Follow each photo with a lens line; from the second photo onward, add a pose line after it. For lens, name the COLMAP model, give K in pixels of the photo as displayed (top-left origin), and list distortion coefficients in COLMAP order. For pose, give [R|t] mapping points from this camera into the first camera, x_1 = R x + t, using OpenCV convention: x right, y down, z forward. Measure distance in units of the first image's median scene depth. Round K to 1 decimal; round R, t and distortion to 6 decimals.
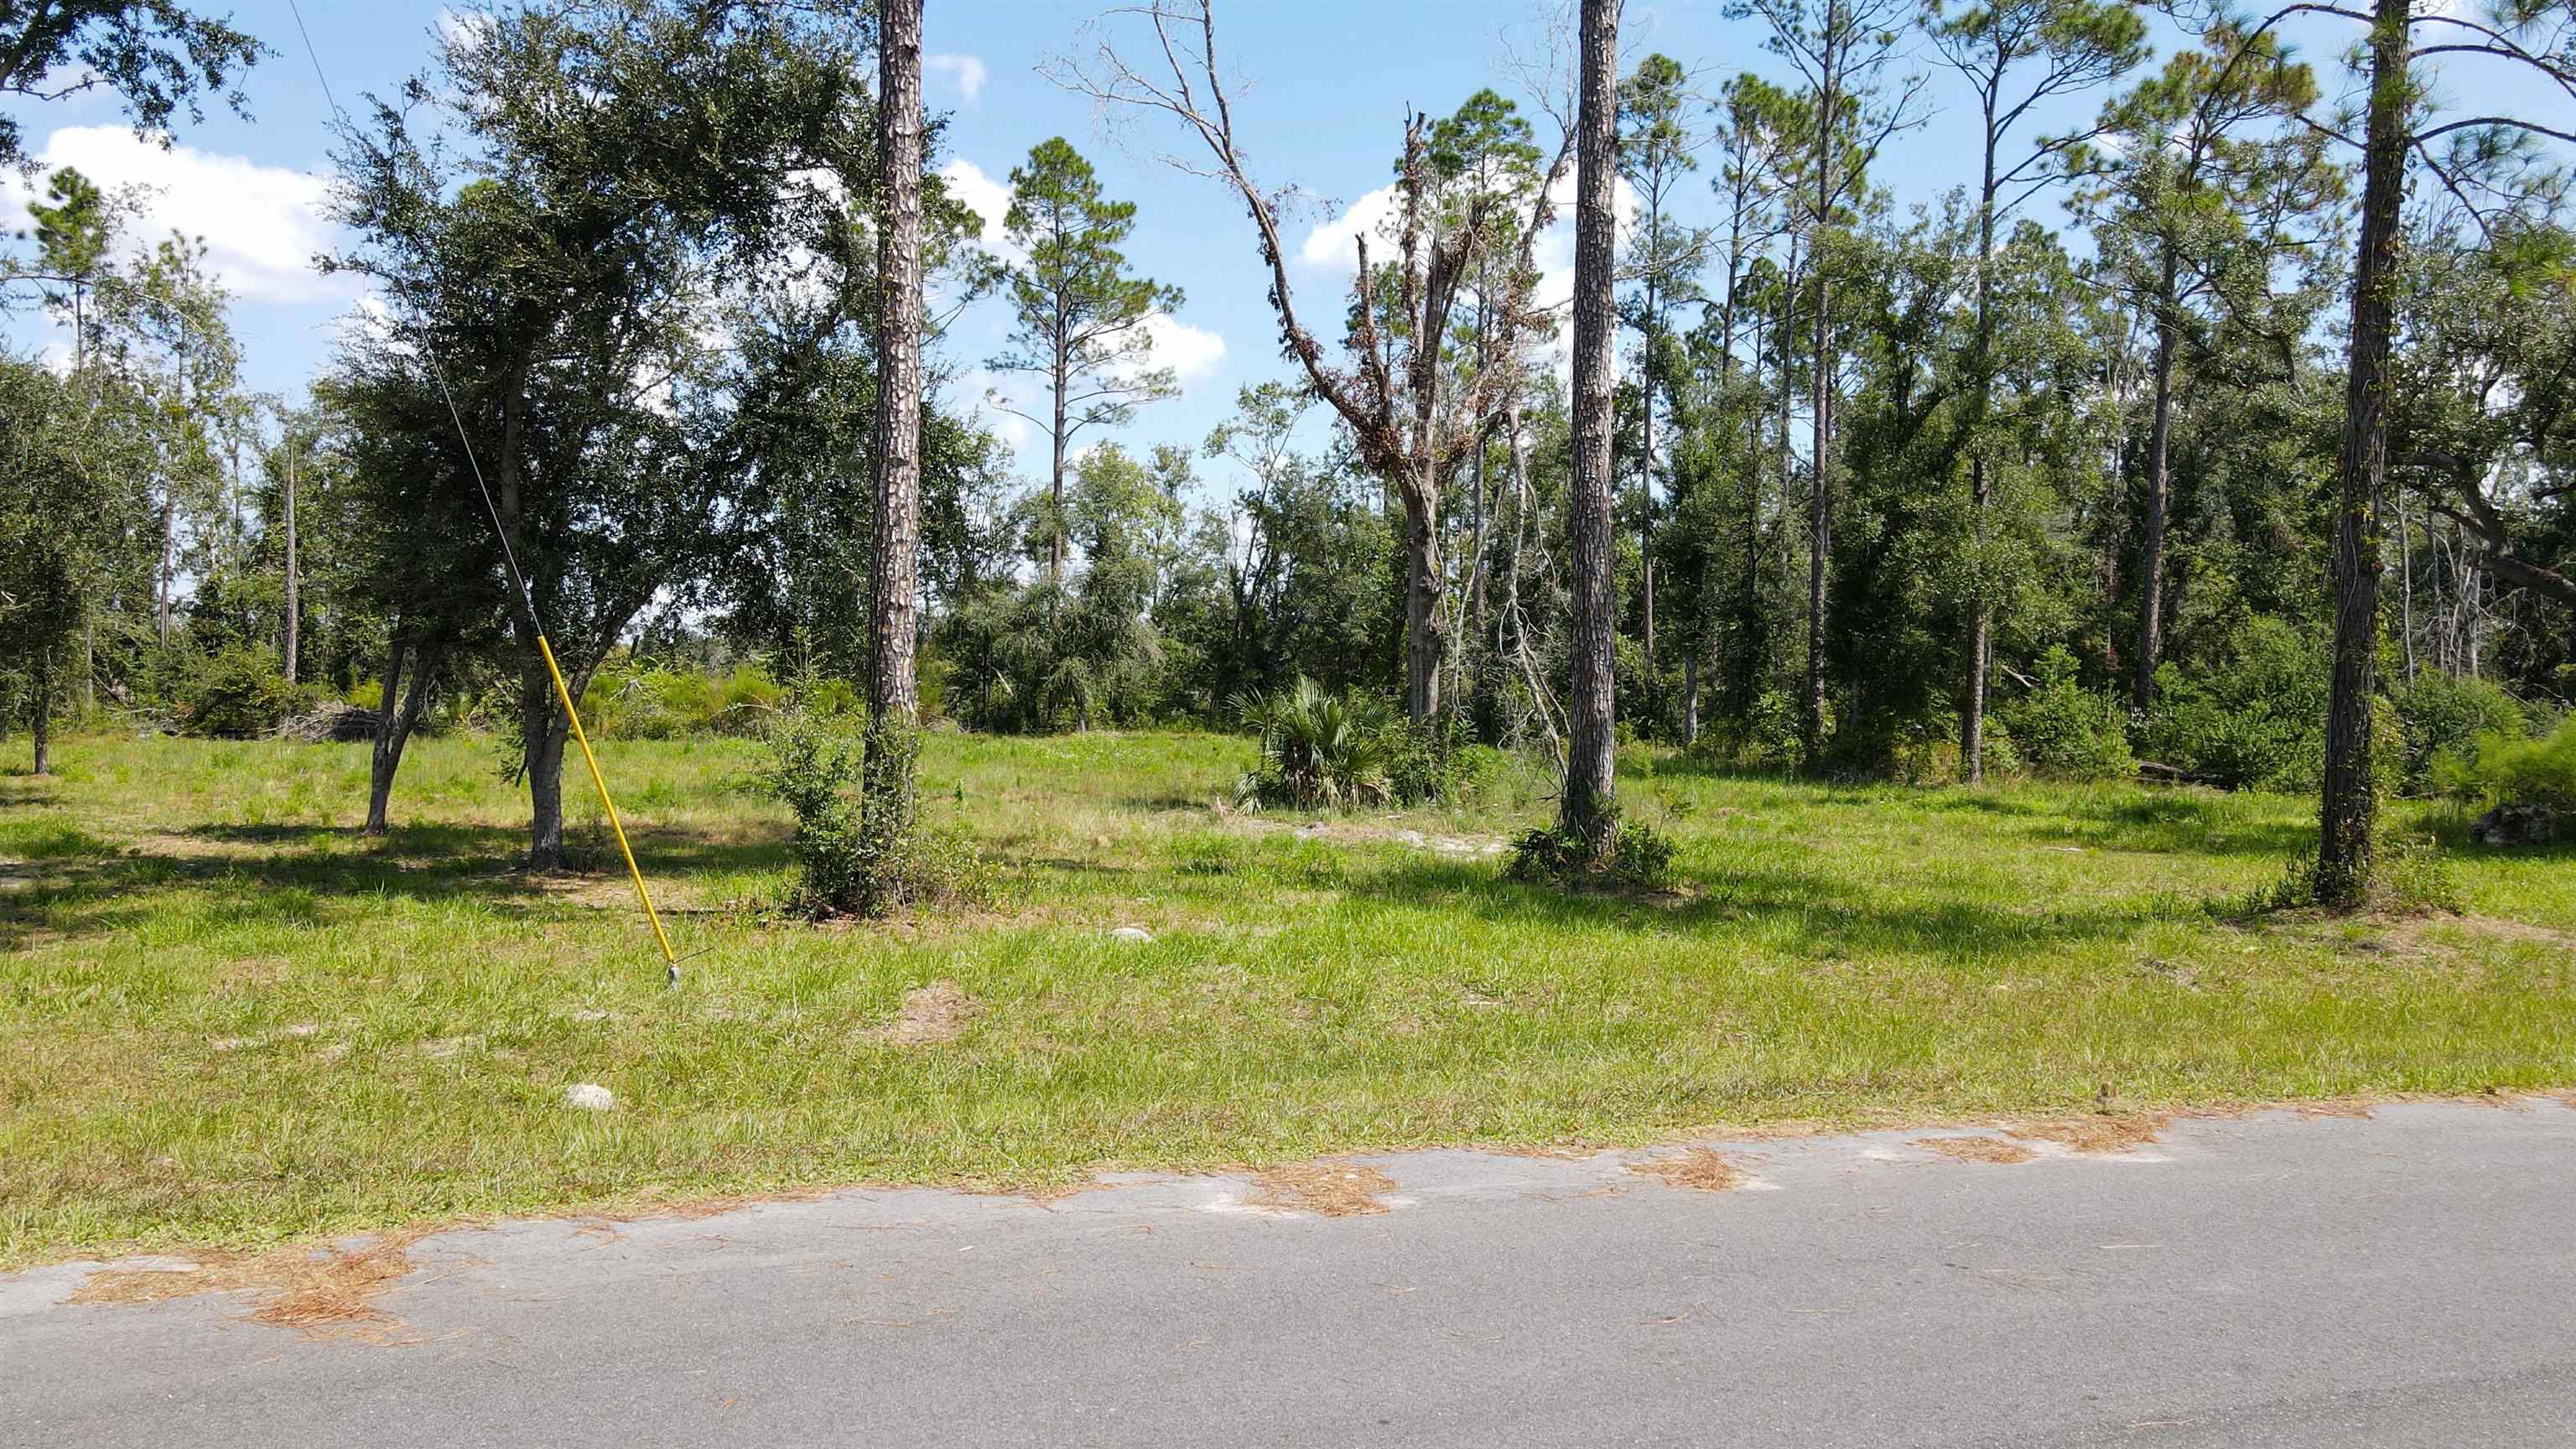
lens RADIAL K [[1895.3, 0, 1275.9], [0, 1895.3, 714.5], [0, 0, 1]] dist [-0.004164, 0.030789]
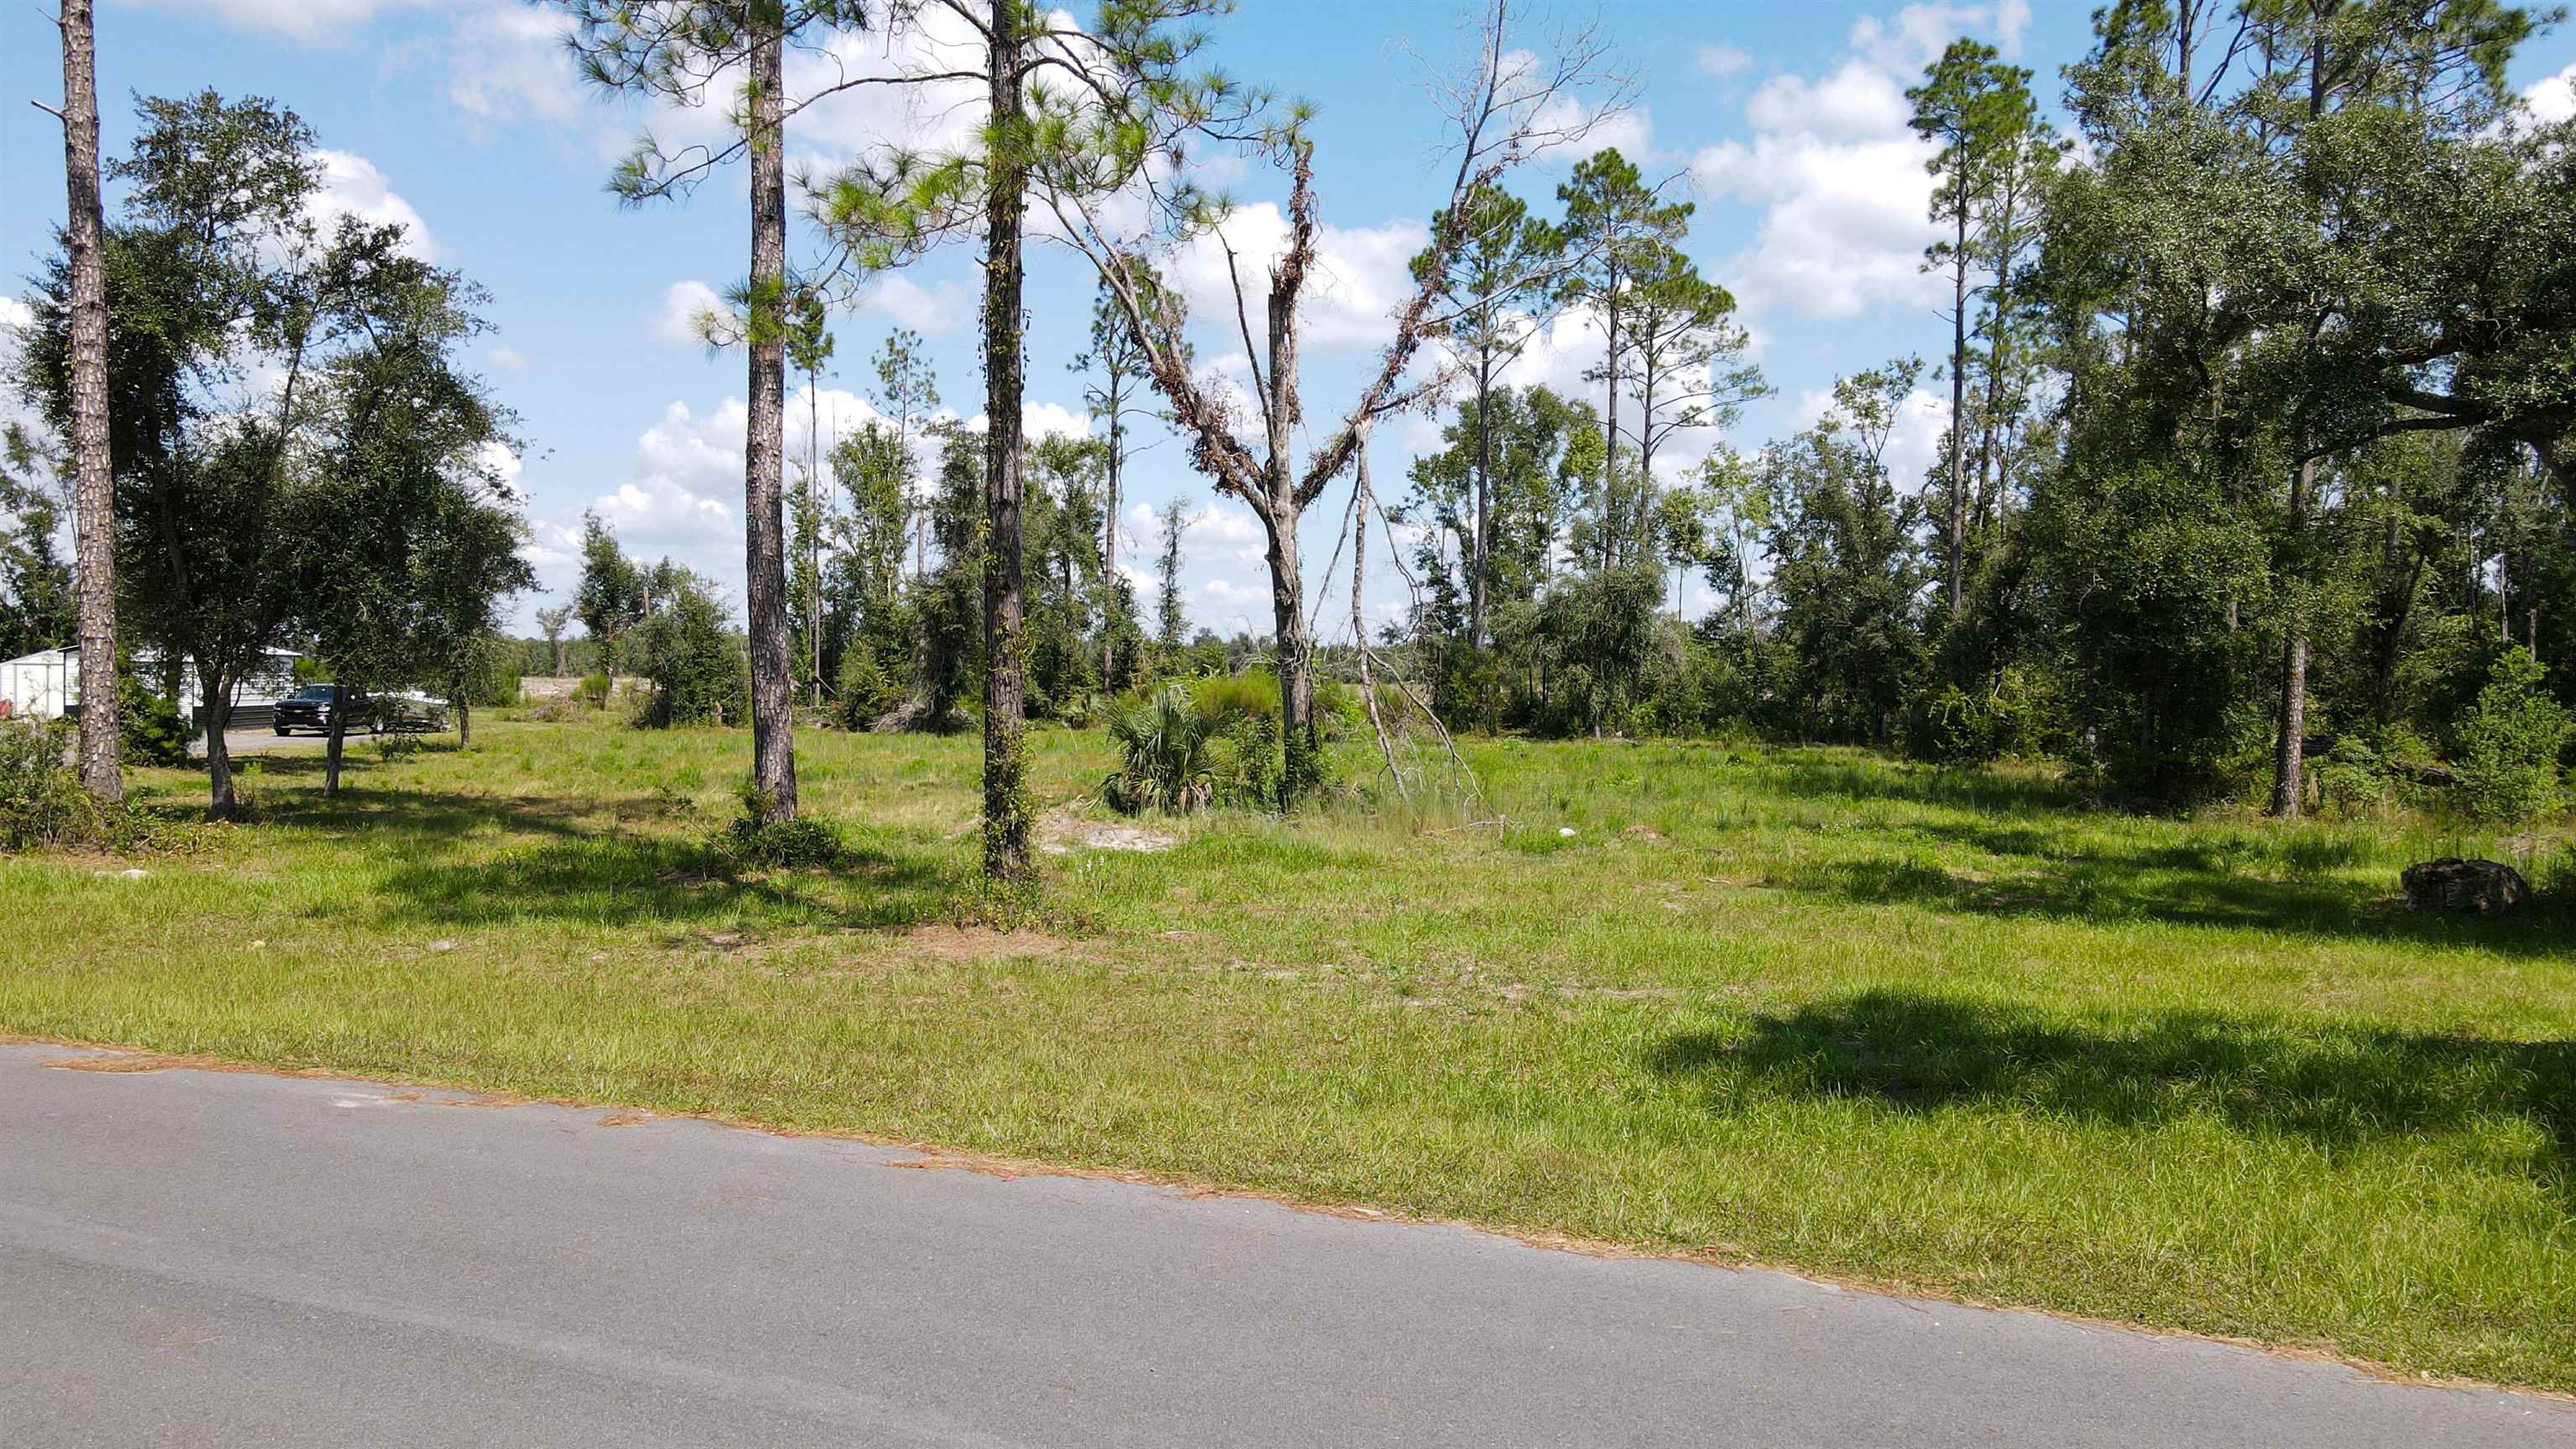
lens RADIAL K [[1895.3, 0, 1270.6], [0, 1895.3, 749.6], [0, 0, 1]] dist [-0.004164, 0.030789]
pose [[0.858484, 0.021448, -0.512392, 0.642462], [-0.012177, 0.999696, 0.021443, -0.010384], [0.512697, -0.012169, 0.858484, 0.096623]]
